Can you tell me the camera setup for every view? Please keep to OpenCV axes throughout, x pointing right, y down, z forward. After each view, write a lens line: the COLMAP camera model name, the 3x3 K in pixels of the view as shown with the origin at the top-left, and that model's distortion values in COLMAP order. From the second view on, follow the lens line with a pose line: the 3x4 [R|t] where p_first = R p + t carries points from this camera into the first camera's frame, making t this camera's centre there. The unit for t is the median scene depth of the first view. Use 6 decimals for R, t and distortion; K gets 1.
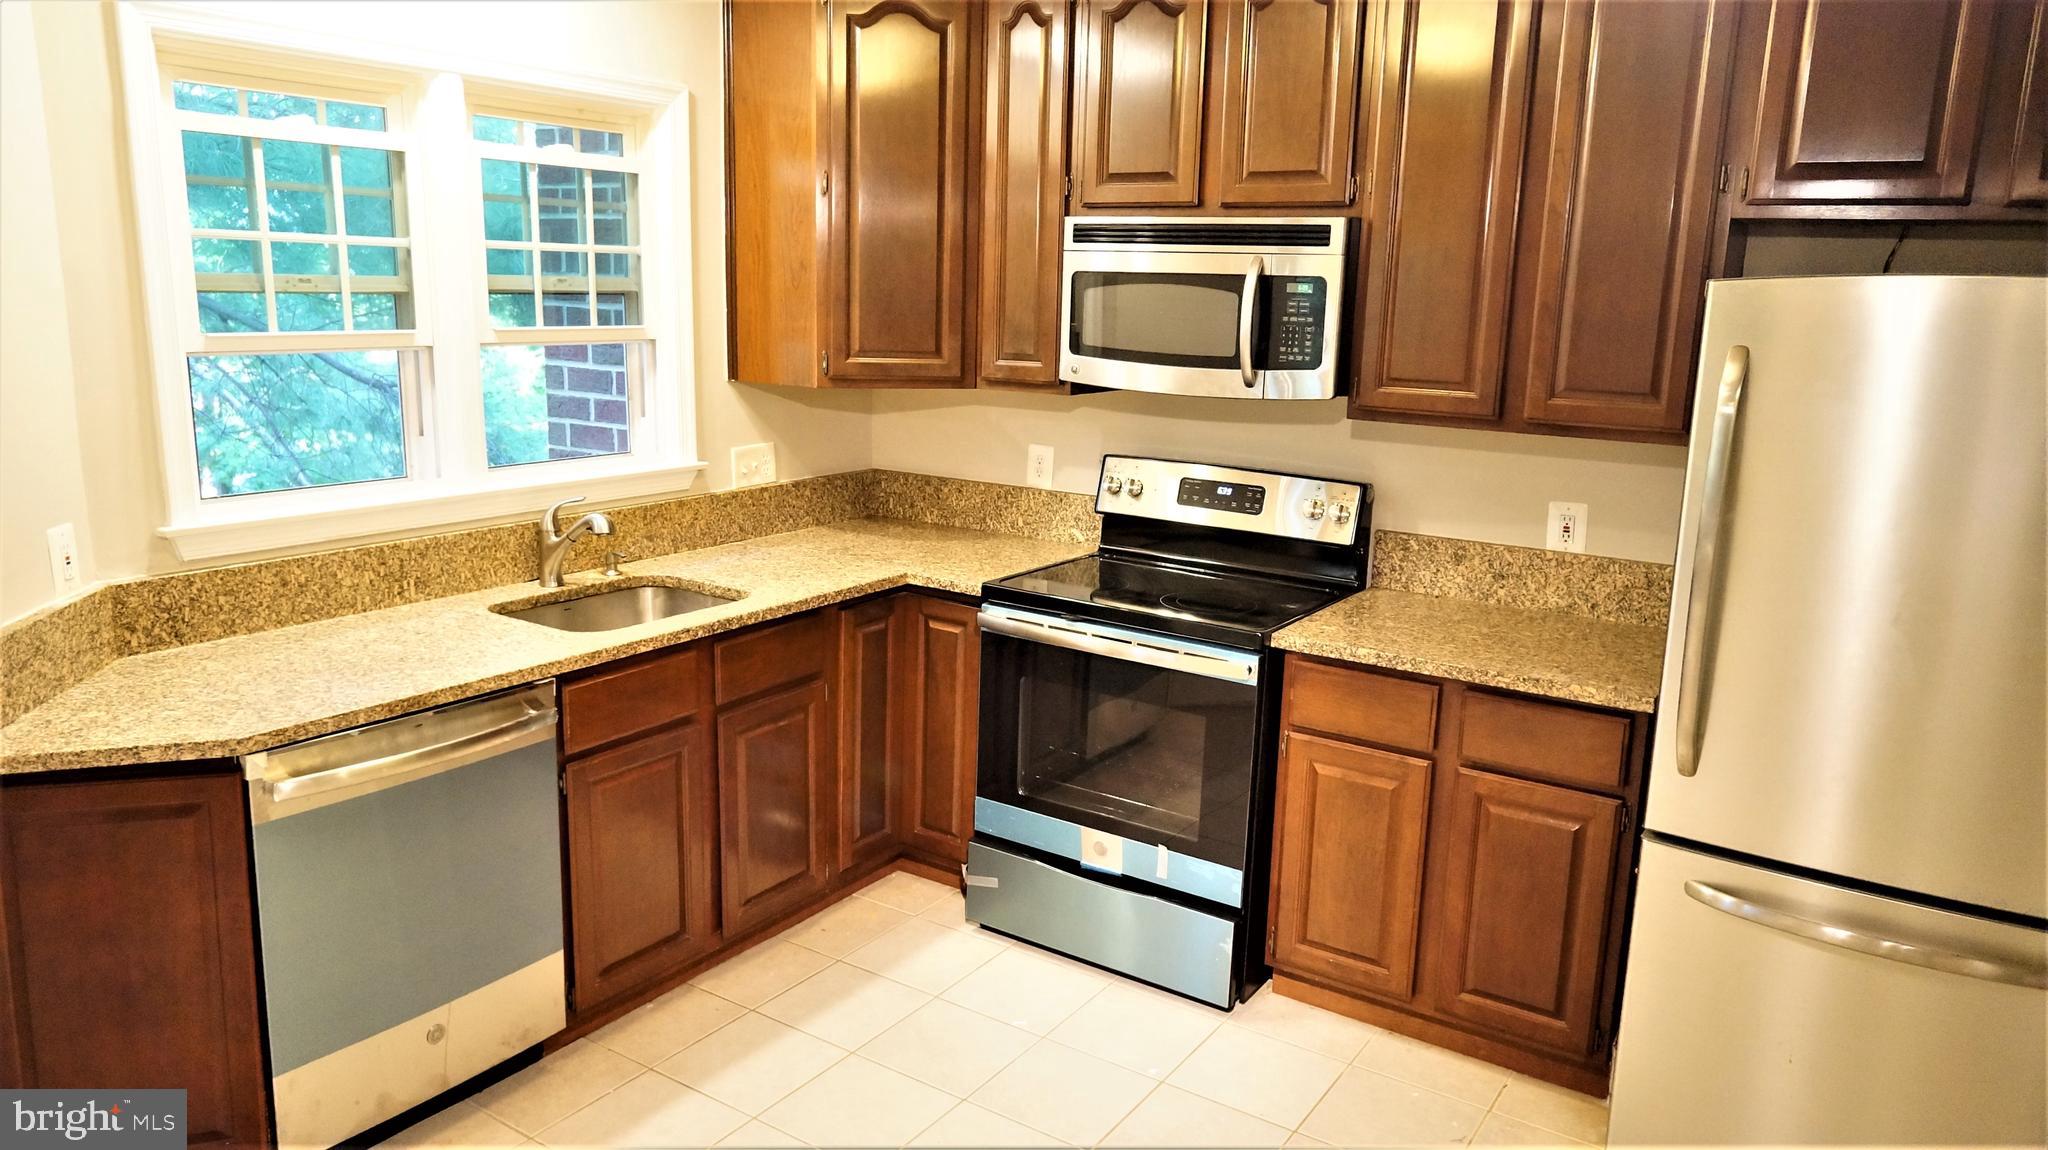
lens RADIAL K [[1400.2, 0, 1028.1], [0, 1400.2, 568.0], [0, 0, 1]] dist [-0.002923, -0.000510]
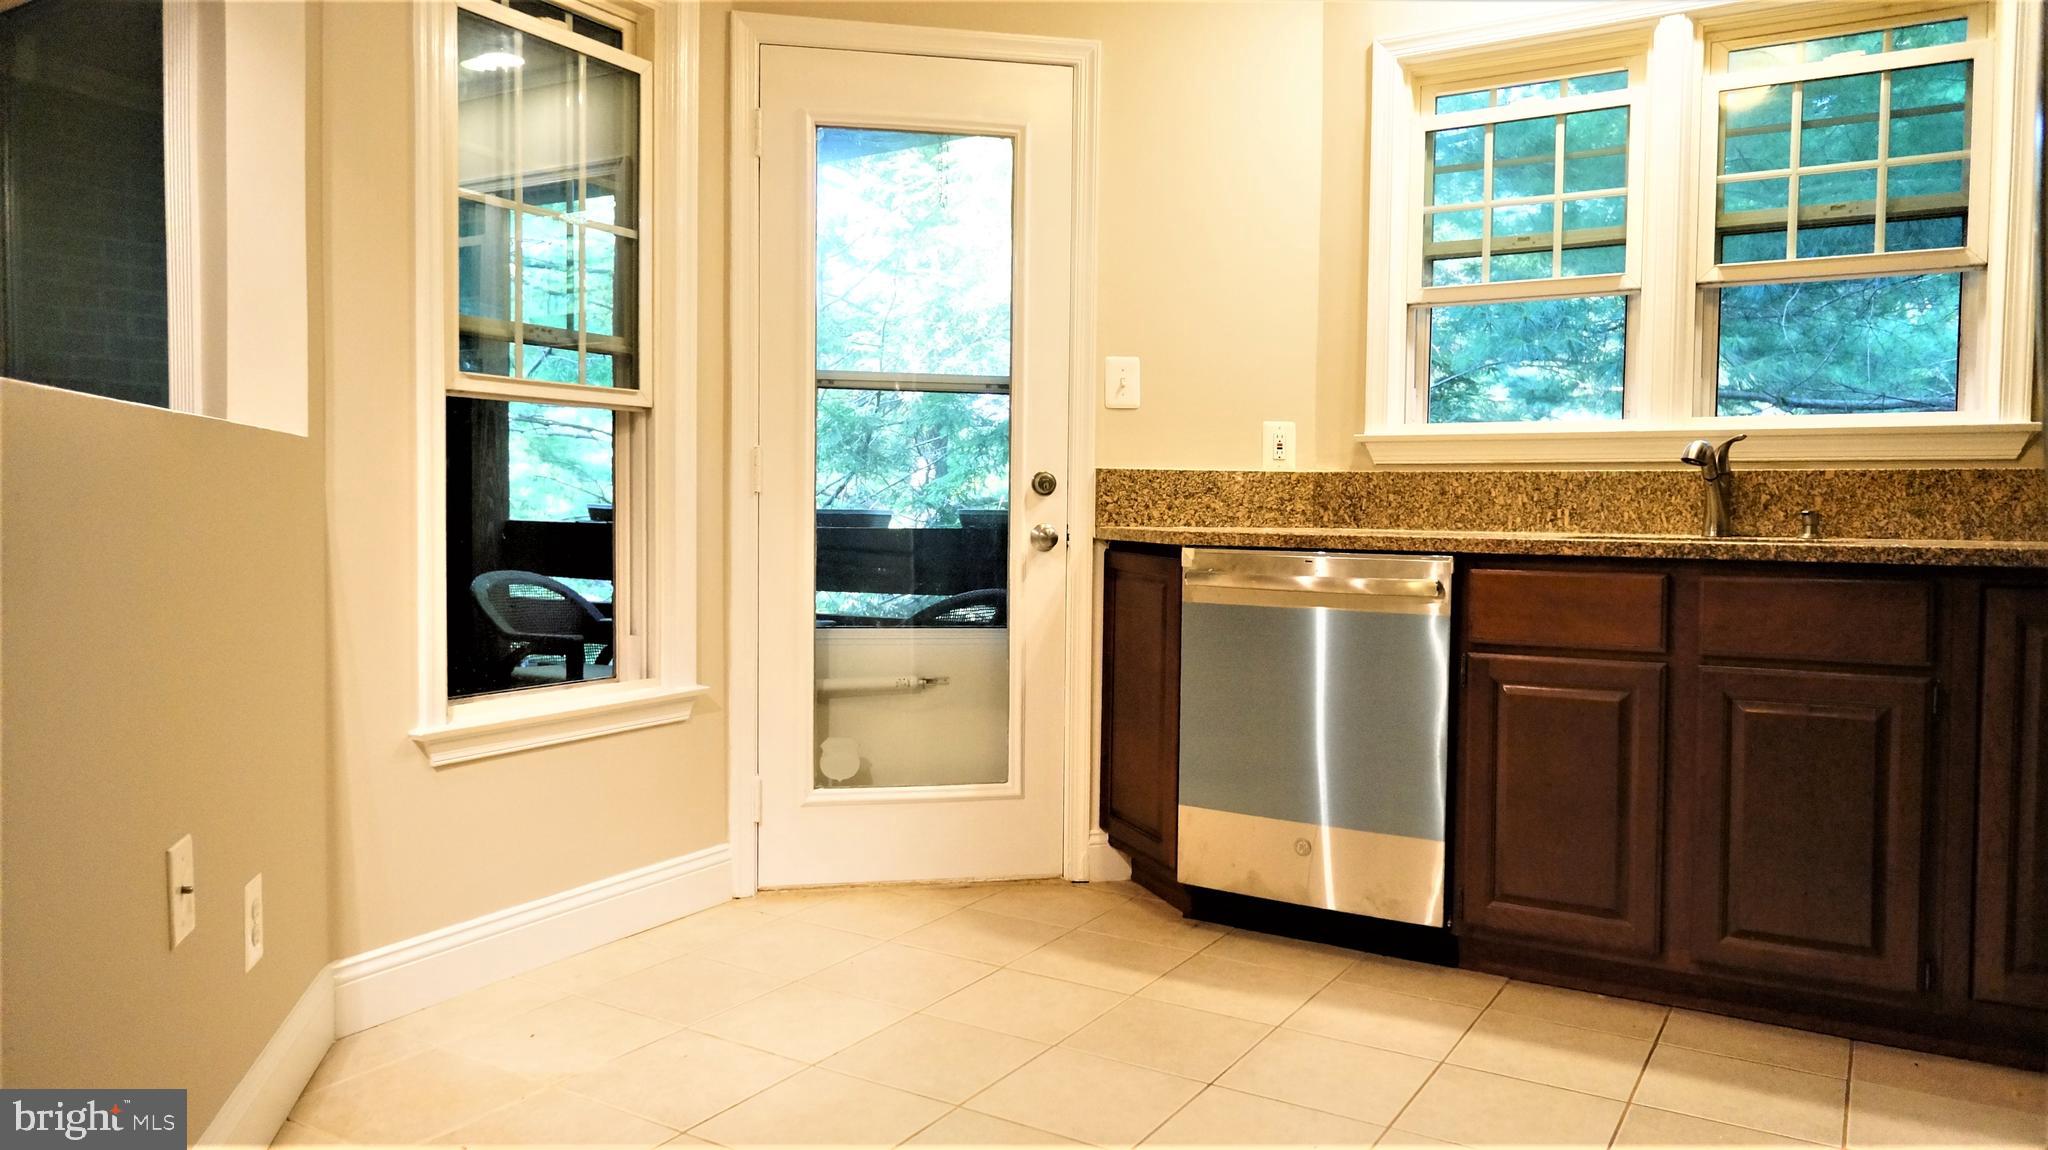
lens RADIAL K [[1400.2, 0, 1028.1], [0, 1400.2, 568.0], [0, 0, 1]] dist [-0.002923, -0.000510]
pose [[0.031448, 0.017603, -0.999350, 0.570567], [-0.210791, 0.977474, 0.010584, 0.121076], [0.977025, 0.210321, 0.034450, 0.572353]]
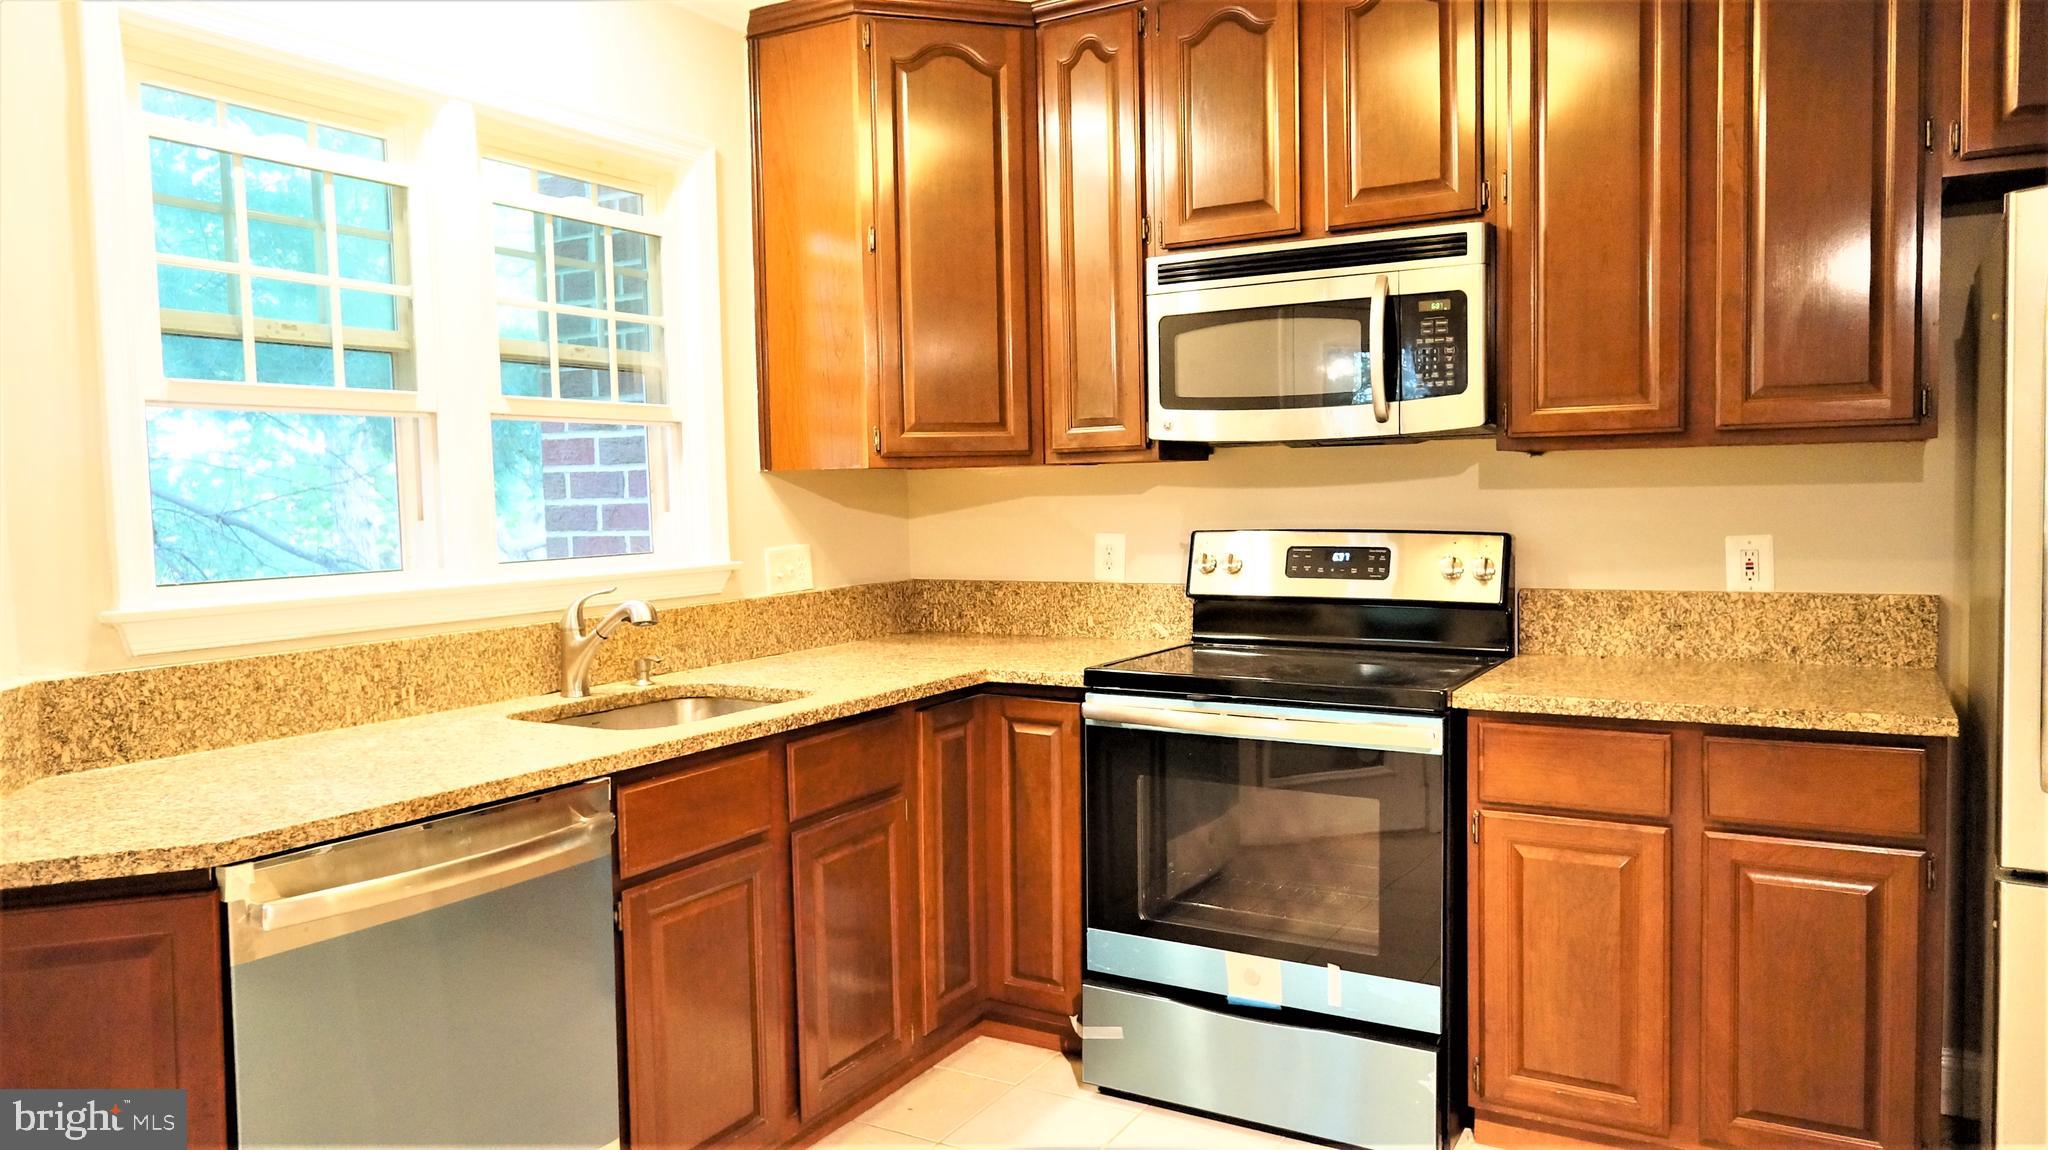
lens RADIAL K [[1400.2, 0, 1028.1], [0, 1400.2, 568.0], [0, 0, 1]] dist [-0.002923, -0.000510]
pose [[0.997204, -0.050657, 0.054928, -0.119457], [0.058170, 0.987694, -0.145181, 0.077717], [-0.046898, 0.147971, 0.987879, 0.160160]]
